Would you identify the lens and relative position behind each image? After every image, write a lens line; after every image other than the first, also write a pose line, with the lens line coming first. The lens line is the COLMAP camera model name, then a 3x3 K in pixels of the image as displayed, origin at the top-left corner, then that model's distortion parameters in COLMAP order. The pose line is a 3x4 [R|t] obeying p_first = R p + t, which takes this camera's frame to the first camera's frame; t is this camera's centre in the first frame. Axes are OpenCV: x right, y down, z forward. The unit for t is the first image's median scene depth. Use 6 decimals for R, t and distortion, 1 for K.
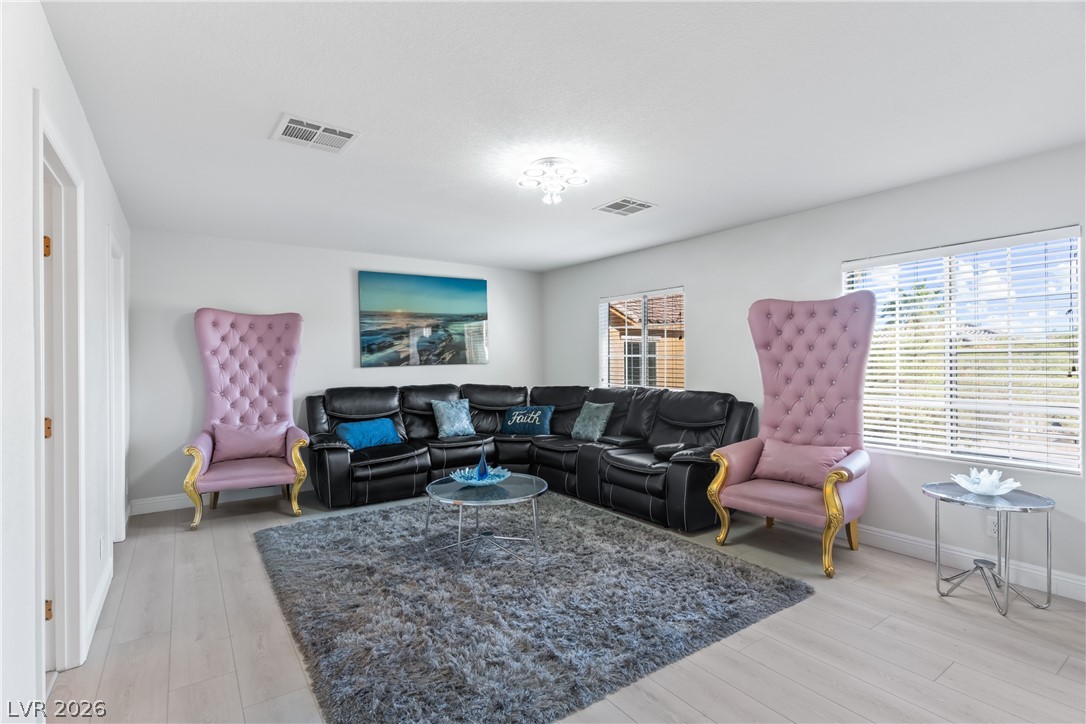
lens RADIAL K [[512.9, 0, 569.4], [0, 512.9, 361.4], [0, 0, 1]] dist [-0.001210, 0.000730]
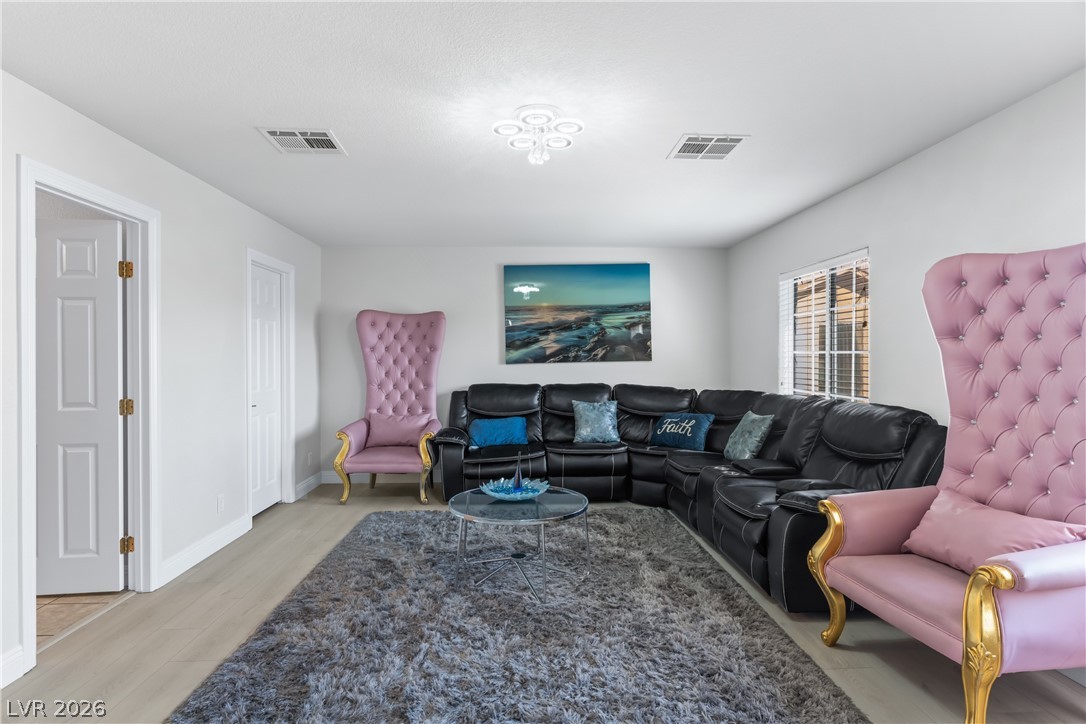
lens RADIAL K [[563.0, 0, 547.2], [0, 563.0, 362.0], [0, 0, 1]] dist [-0.003391, 0.001622]
pose [[0.835081, 0.007696, -0.550074, 0.330989], [-0.003940, 0.999960, 0.008009, -0.001004], [0.550114, -0.004520, 0.835078, 0.187798]]
